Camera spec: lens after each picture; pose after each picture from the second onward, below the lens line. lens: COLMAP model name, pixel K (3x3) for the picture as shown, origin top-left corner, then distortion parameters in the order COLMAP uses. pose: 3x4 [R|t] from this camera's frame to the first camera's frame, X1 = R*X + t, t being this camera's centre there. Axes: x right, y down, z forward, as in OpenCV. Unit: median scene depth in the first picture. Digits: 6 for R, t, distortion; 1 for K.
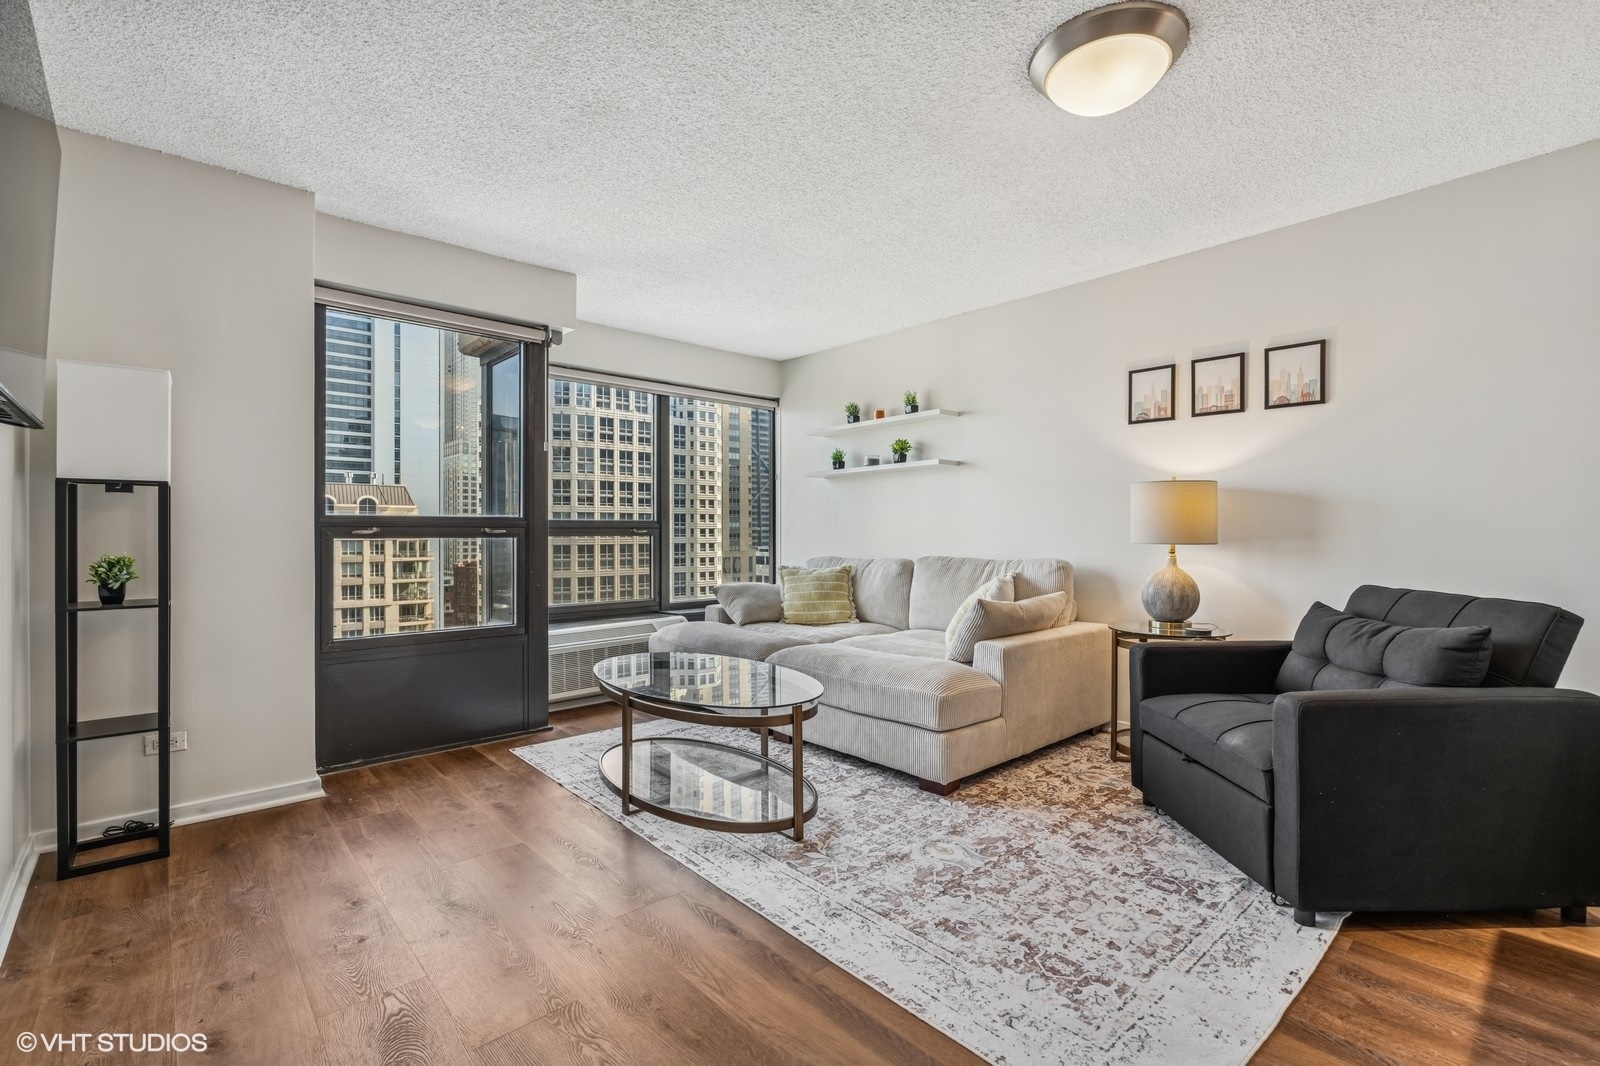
lens RADIAL K [[721.8, 0, 797.6], [0, 721.8, 528.4], [0, 0, 1]] dist [-0.002777, 0.000461]
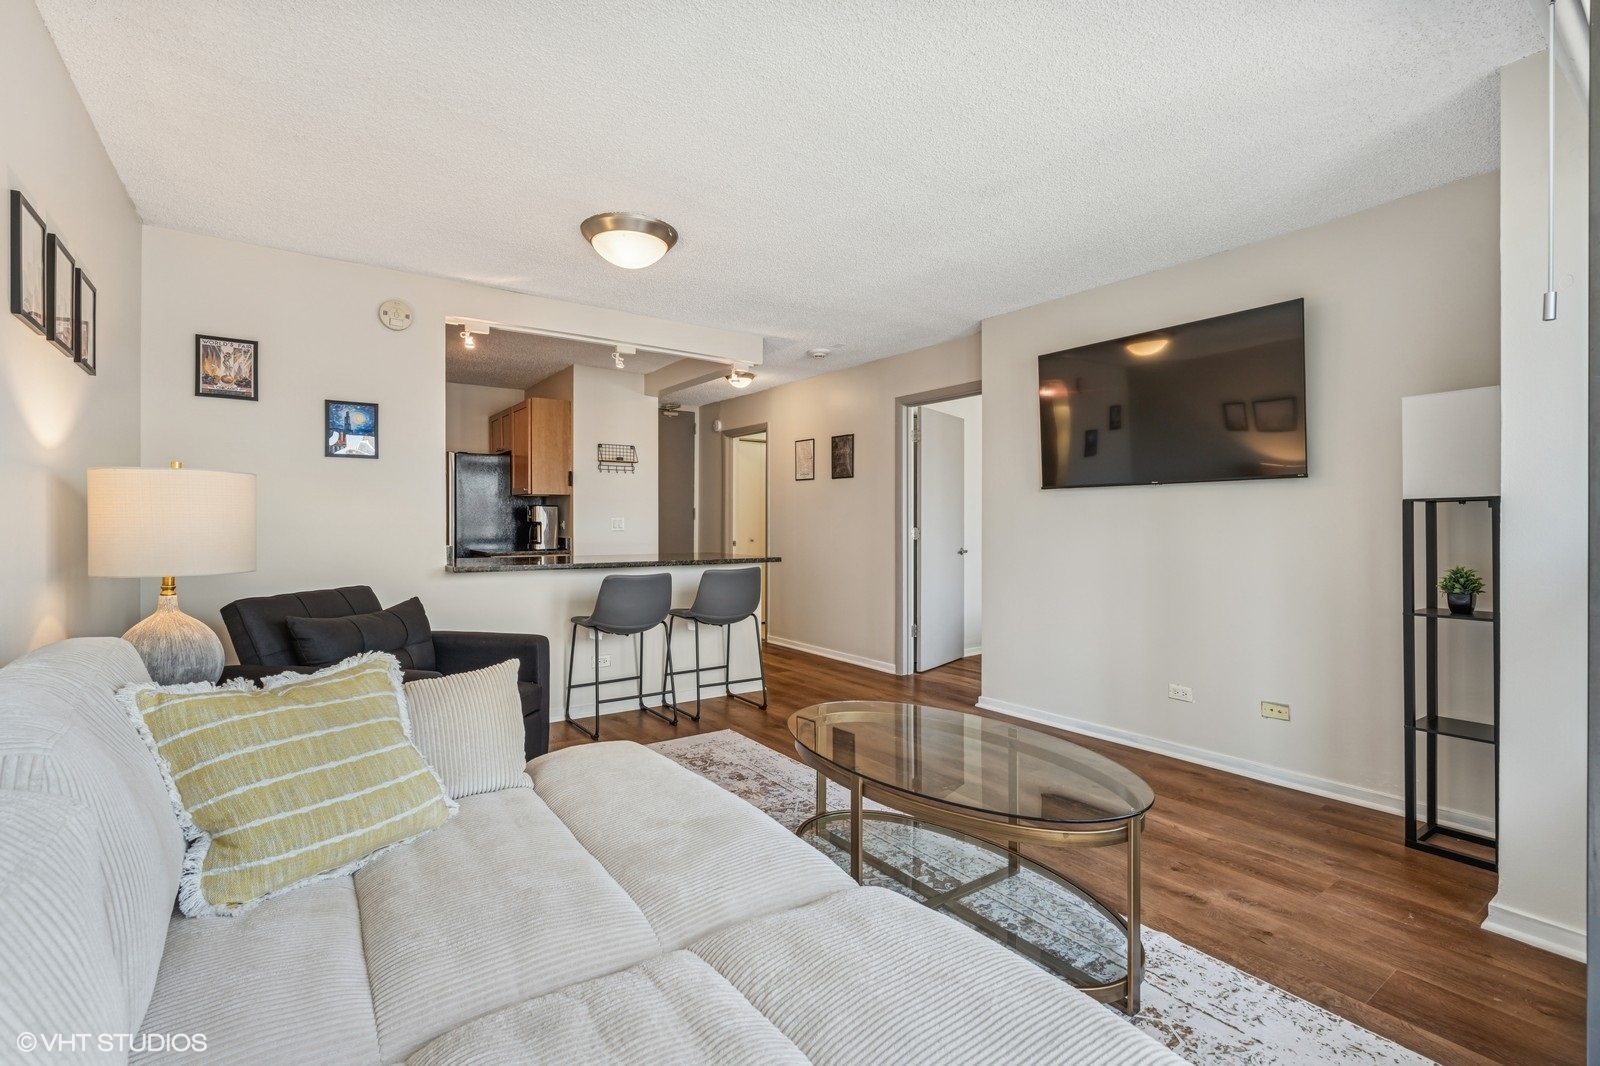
lens RADIAL K [[721.8, 0, 797.6], [0, 721.8, 528.4], [0, 0, 1]] dist [-0.002777, 0.000461]
pose [[-0.994591, 0.005708, 0.103708, -0.054715], [0.006821, 0.999923, 0.010381, -0.024338], [-0.103641, 0.011032, -0.994554, 1.452521]]
